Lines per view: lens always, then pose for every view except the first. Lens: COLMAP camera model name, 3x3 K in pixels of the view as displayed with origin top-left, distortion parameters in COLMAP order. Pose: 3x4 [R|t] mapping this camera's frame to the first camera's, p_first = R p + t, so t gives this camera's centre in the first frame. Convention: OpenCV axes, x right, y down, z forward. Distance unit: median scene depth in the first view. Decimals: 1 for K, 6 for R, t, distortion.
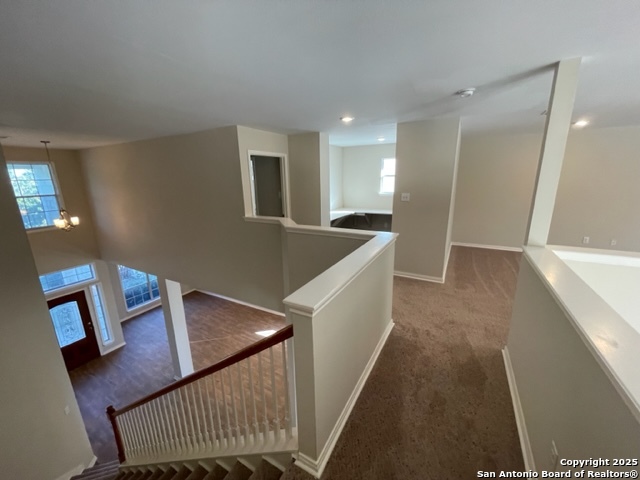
lens RADIAL K [[258.6, 0, 318.6], [0, 258.6, 241.9], [0, 0, 1]] dist [-0.003088, -0.000095]
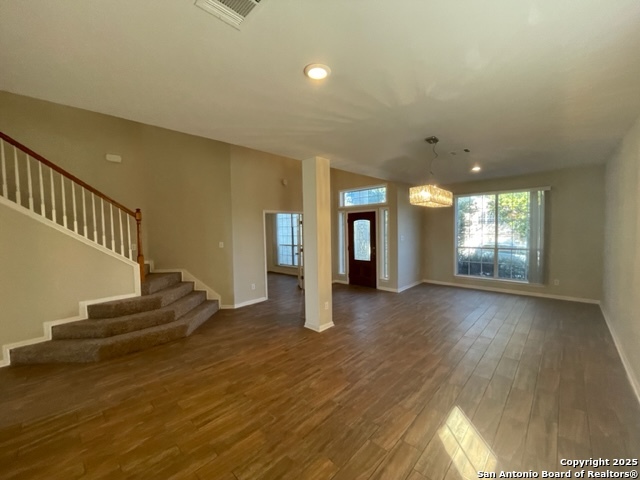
lens RADIAL K [[258.6, 0, 320.5], [0, 258.6, 241.5], [0, 0, 1]] dist [-0.003088, -0.000095]
pose [[-0.246849, 0.073731, -0.966245, 0.077315], [-0.216278, 0.967759, 0.129100, 0.169139], [0.944611, 0.240845, -0.222944, 0.822494]]
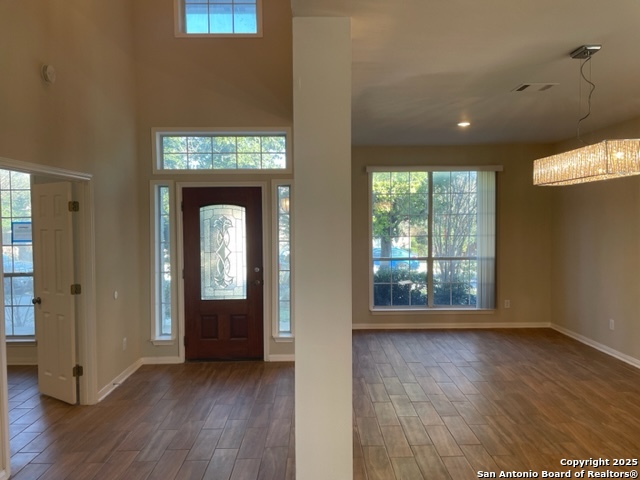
lens RADIAL K [[483.1, 0, 322.4], [0, 483.1, 236.9], [0, 0, 1]] dist [0.041100, -0.031014]
pose [[0.502416, 0.047856, -0.863301, -0.117184], [-0.216612, 0.973592, -0.072092, 0.239695], [0.837053, 0.223221, 0.499514, 0.546753]]
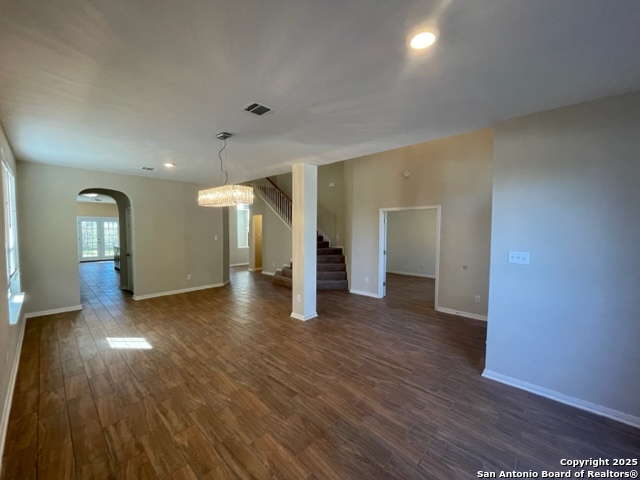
lens RADIAL K [[258.6, 0, 322.2], [0, 258.6, 240.6], [0, 0, 1]] dist [-0.003088, -0.000095]
pose [[-0.972218, 0.003790, 0.234046, -0.551399], [0.072232, 0.955930, 0.284572, 0.085605], [-0.222653, 0.293572, -0.929646, 1.199739]]
